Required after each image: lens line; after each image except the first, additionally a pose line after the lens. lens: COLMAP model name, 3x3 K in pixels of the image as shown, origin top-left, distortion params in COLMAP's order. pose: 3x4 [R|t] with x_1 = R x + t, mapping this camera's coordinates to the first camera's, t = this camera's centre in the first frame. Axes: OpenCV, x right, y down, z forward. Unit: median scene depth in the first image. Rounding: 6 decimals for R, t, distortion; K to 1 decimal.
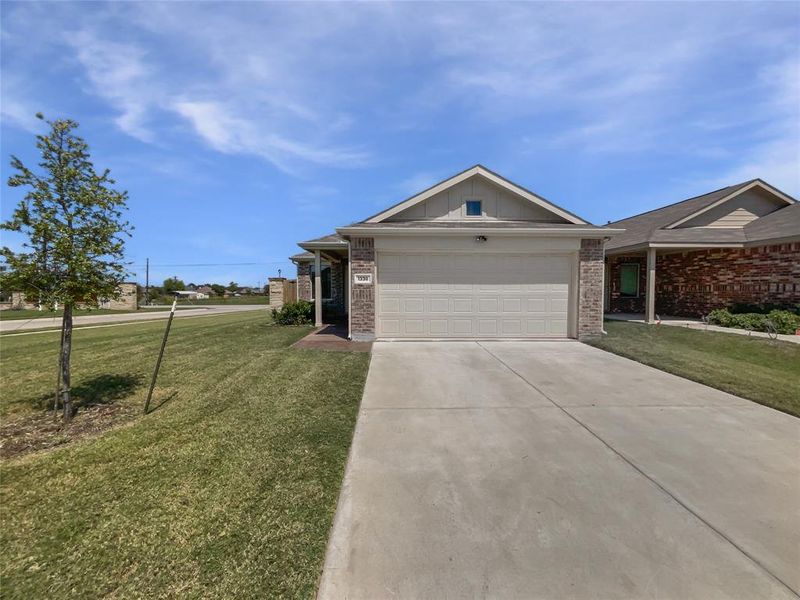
lens RADIAL K [[322.1, 0, 429.0], [0, 322.1, 303.0], [0, 0, 1]] dist [0.000976, -0.000126]
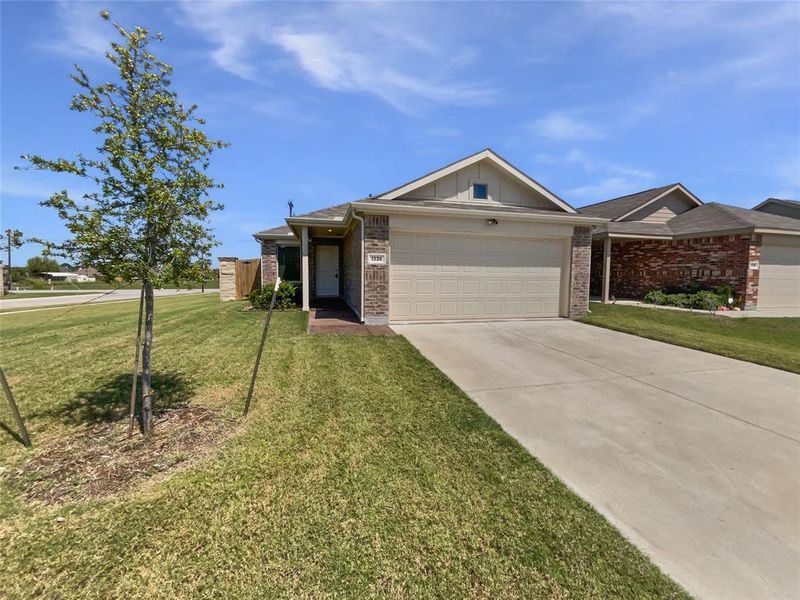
lens RADIAL K [[318.3, 0, 431.4], [0, 318.3, 295.5], [0, 0, 1]] dist [0.001545, 0.000476]
pose [[0.974944, -0.006473, 0.222356, -0.247992], [0.000796, 0.999672, 0.025614, 0.008276], [-0.222449, -0.024795, 0.974629, 0.050019]]
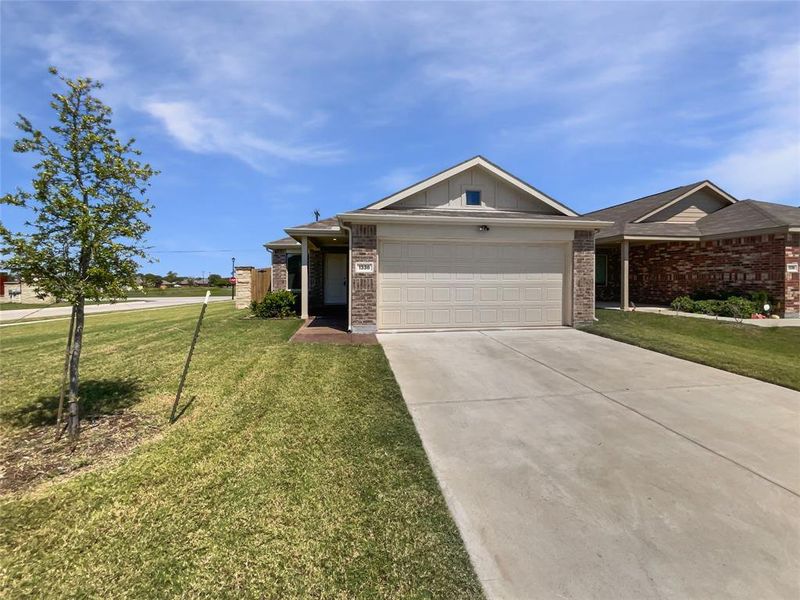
lens RADIAL K [[327.0, 0, 434.0], [0, 327.0, 281.3], [0, 0, 1]] dist [0.001535, -0.000247]
pose [[0.990829, -0.002314, 0.135099, -0.127191], [0.007197, 0.999338, -0.035668, 0.001658], [-0.134927, 0.036313, 0.990190, 0.015342]]
